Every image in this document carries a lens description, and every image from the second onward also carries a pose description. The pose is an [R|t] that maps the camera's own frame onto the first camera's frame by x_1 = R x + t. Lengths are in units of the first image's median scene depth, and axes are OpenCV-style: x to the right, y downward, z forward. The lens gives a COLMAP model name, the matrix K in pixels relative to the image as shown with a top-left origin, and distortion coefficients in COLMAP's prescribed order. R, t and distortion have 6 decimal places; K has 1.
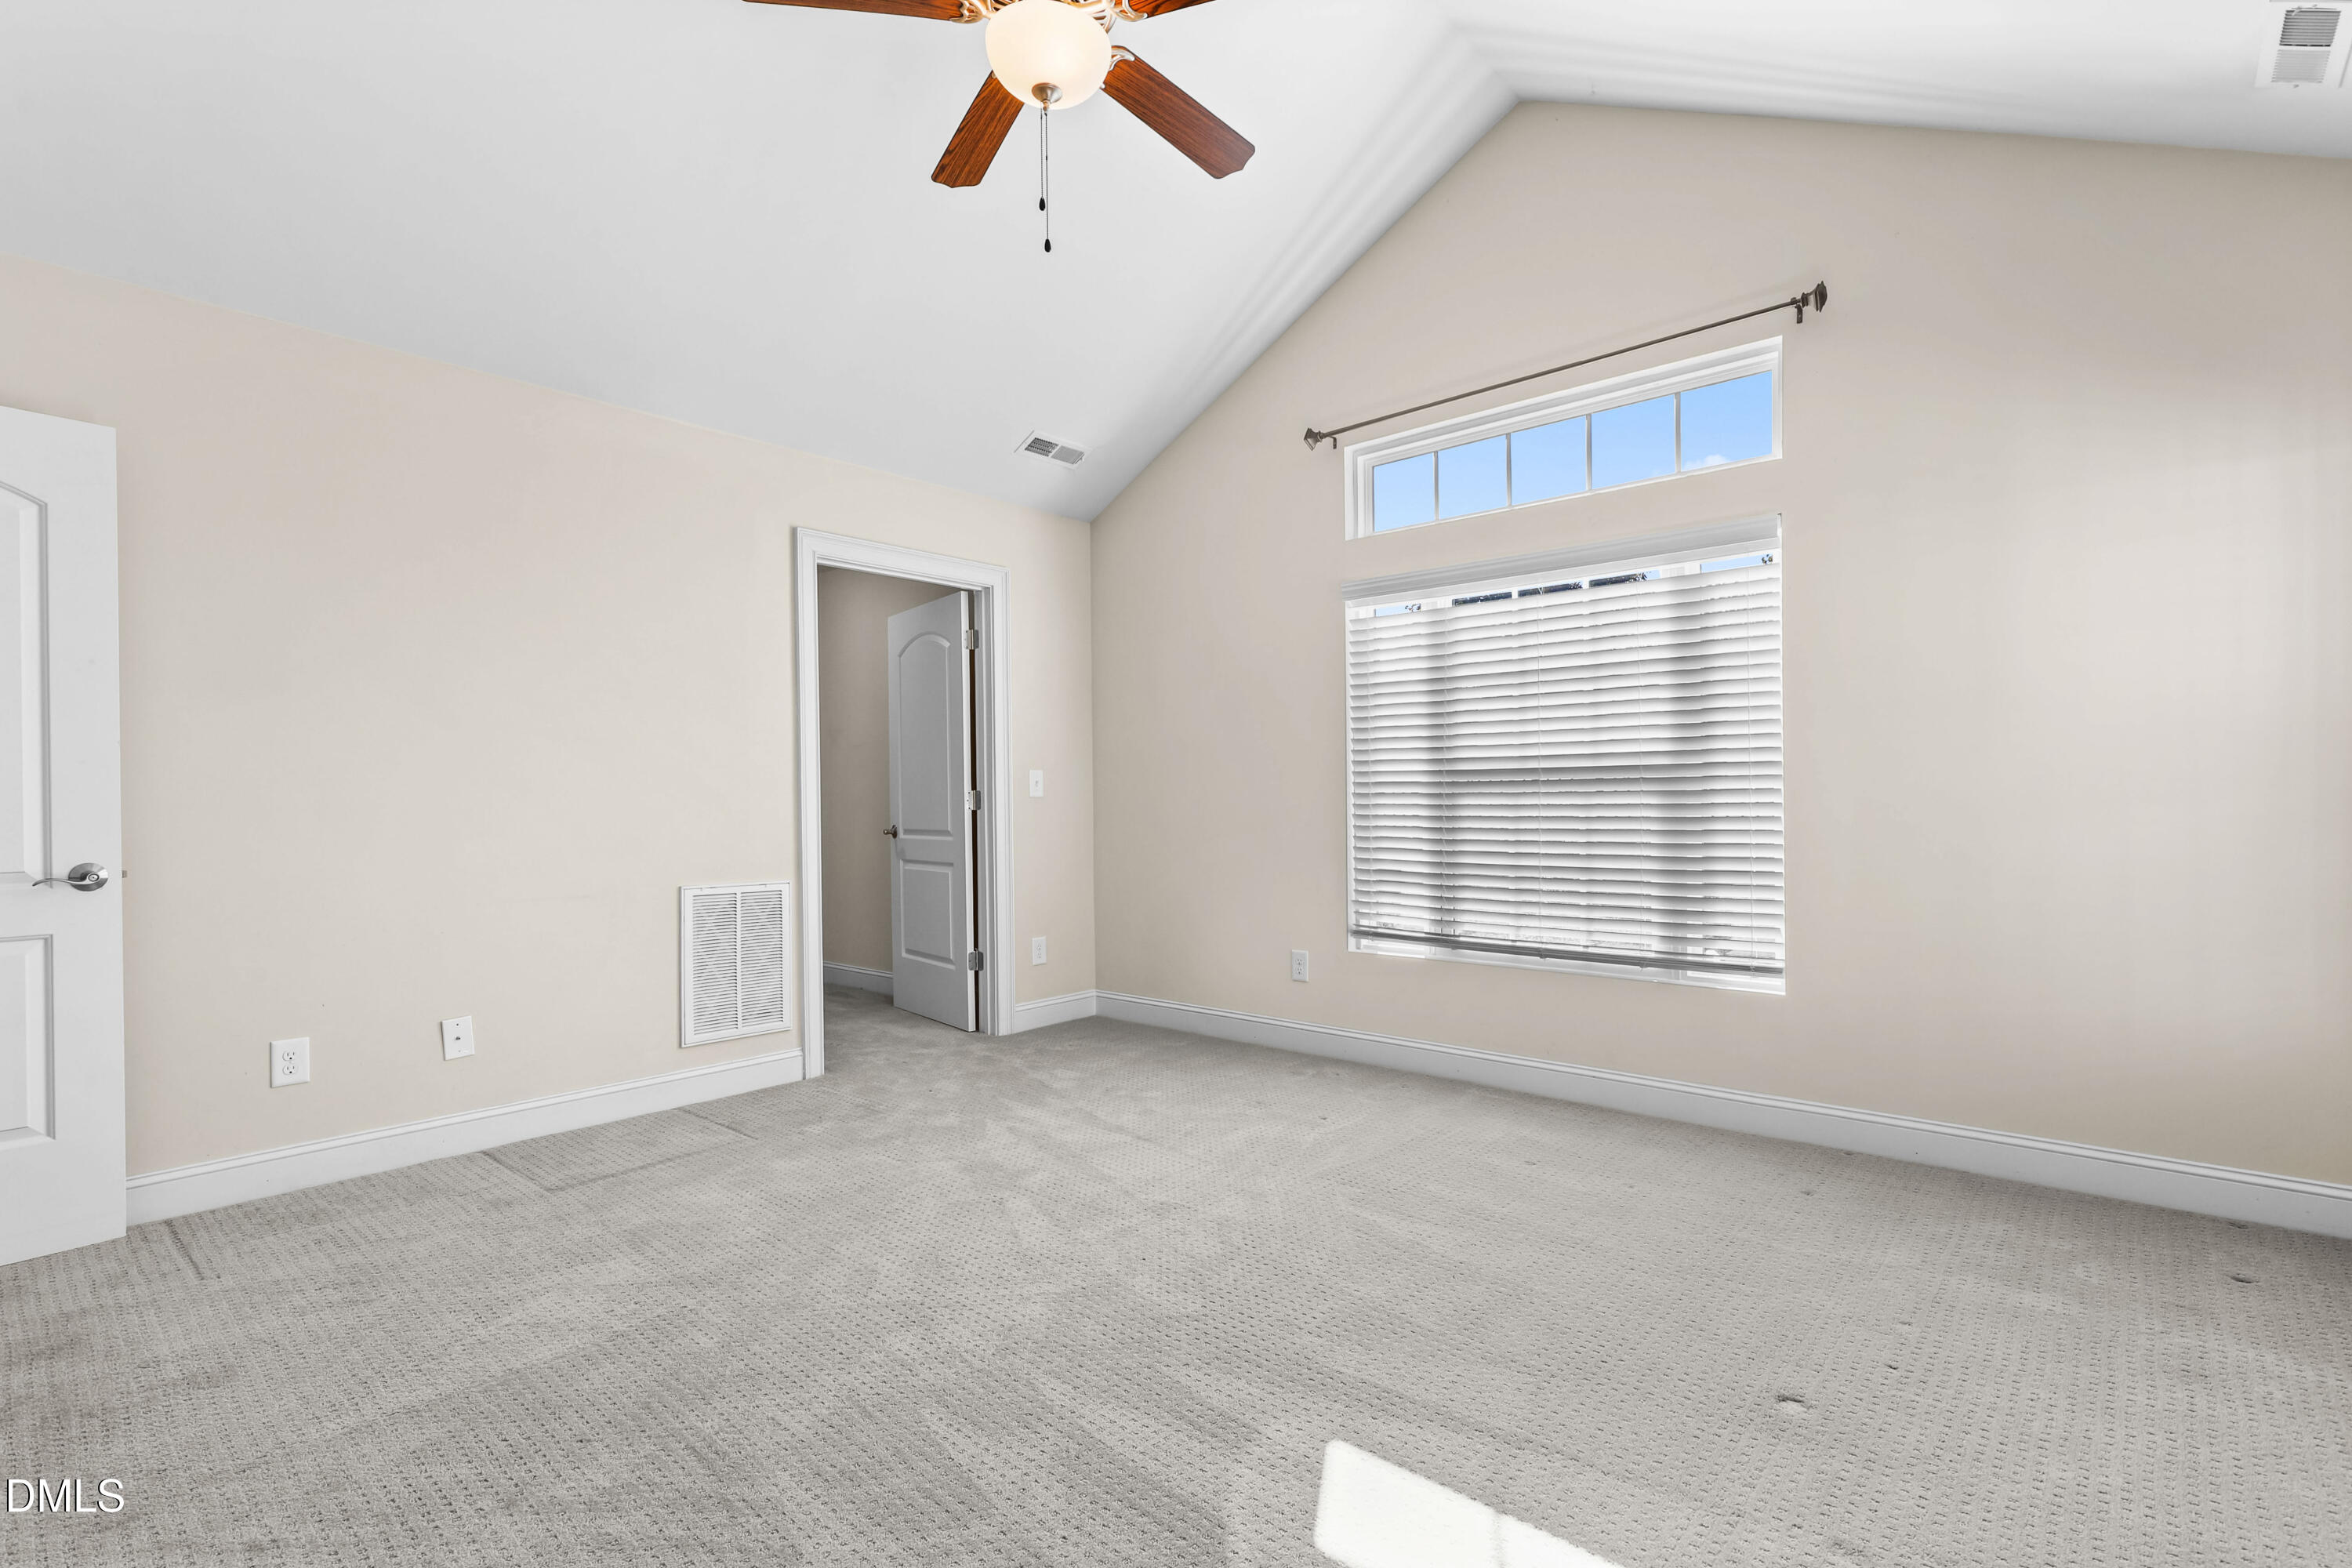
lens RADIAL K [[1076.5, 0, 1158.0], [0, 1076.5, 783.1], [0, 0, 1]] dist [-0.013163, 0.000262]
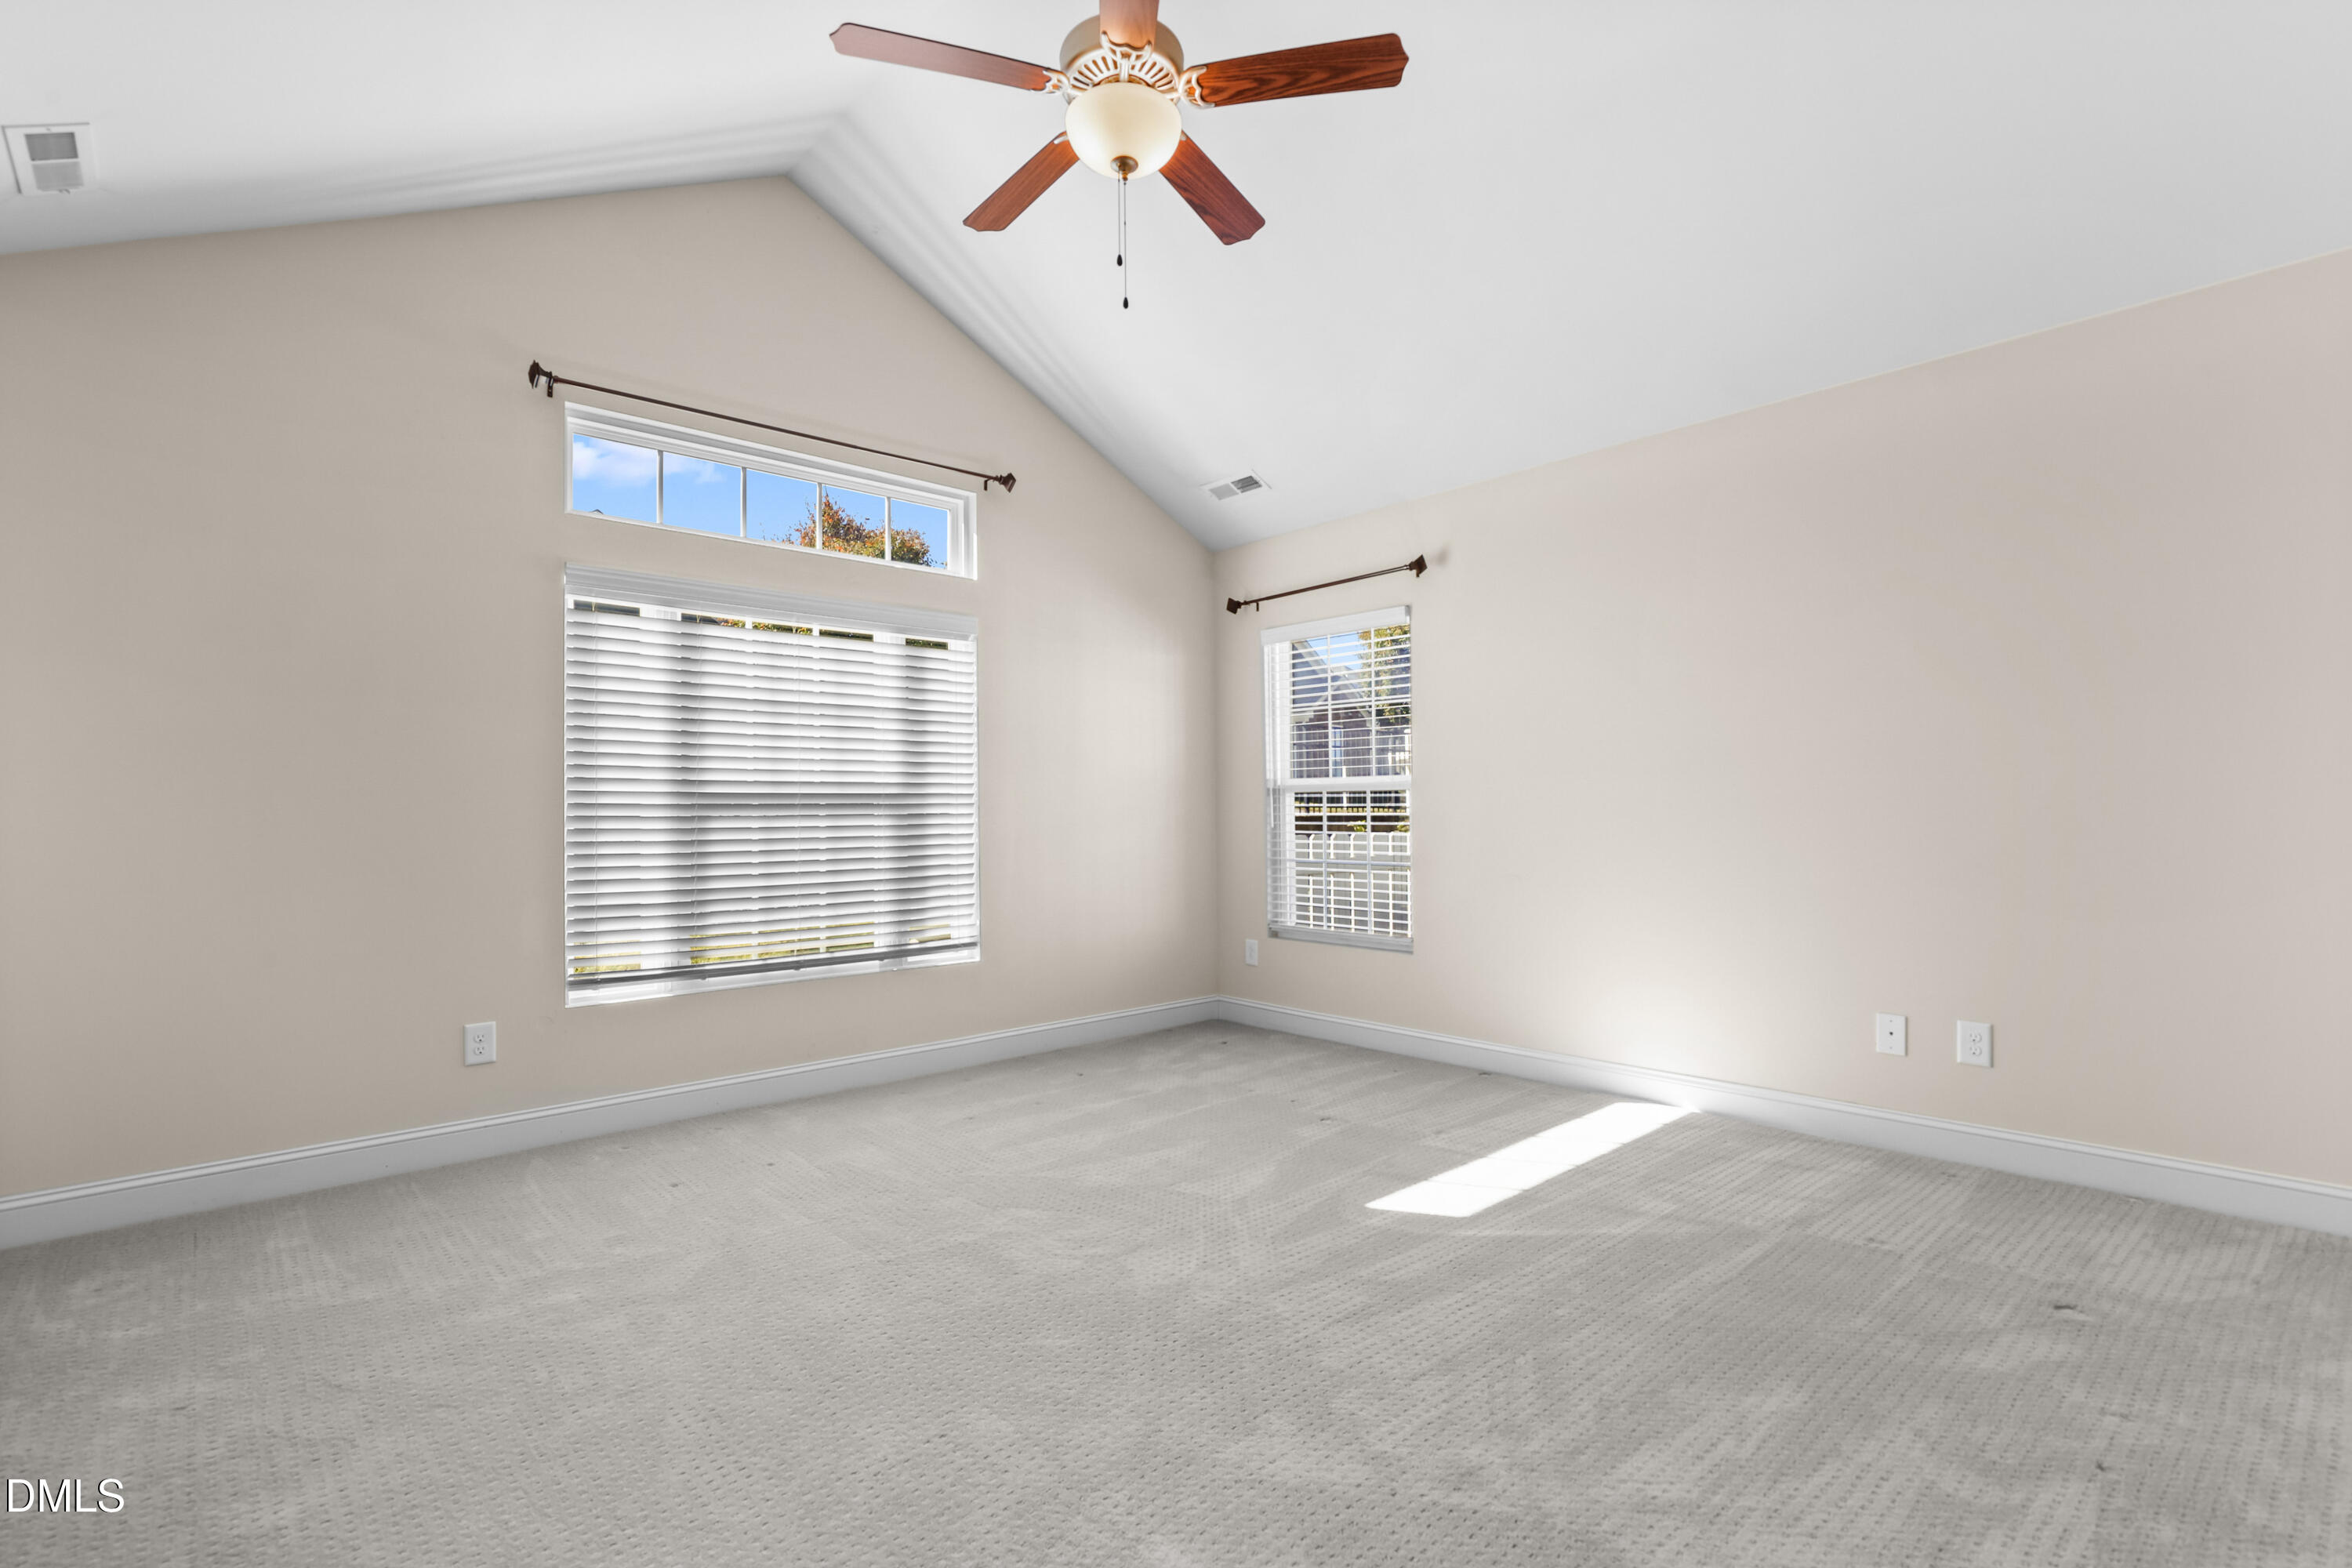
lens RADIAL K [[1076.5, 0, 1165.1], [0, 1076.5, 790.7], [0, 0, 1]] dist [-0.013163, 0.000262]
pose [[0.105857, 0.033810, 0.993806, -0.668384], [0.001199, 0.999417, -0.034128, 0.020402], [-0.994381, 0.004804, 0.105755, 0.508387]]
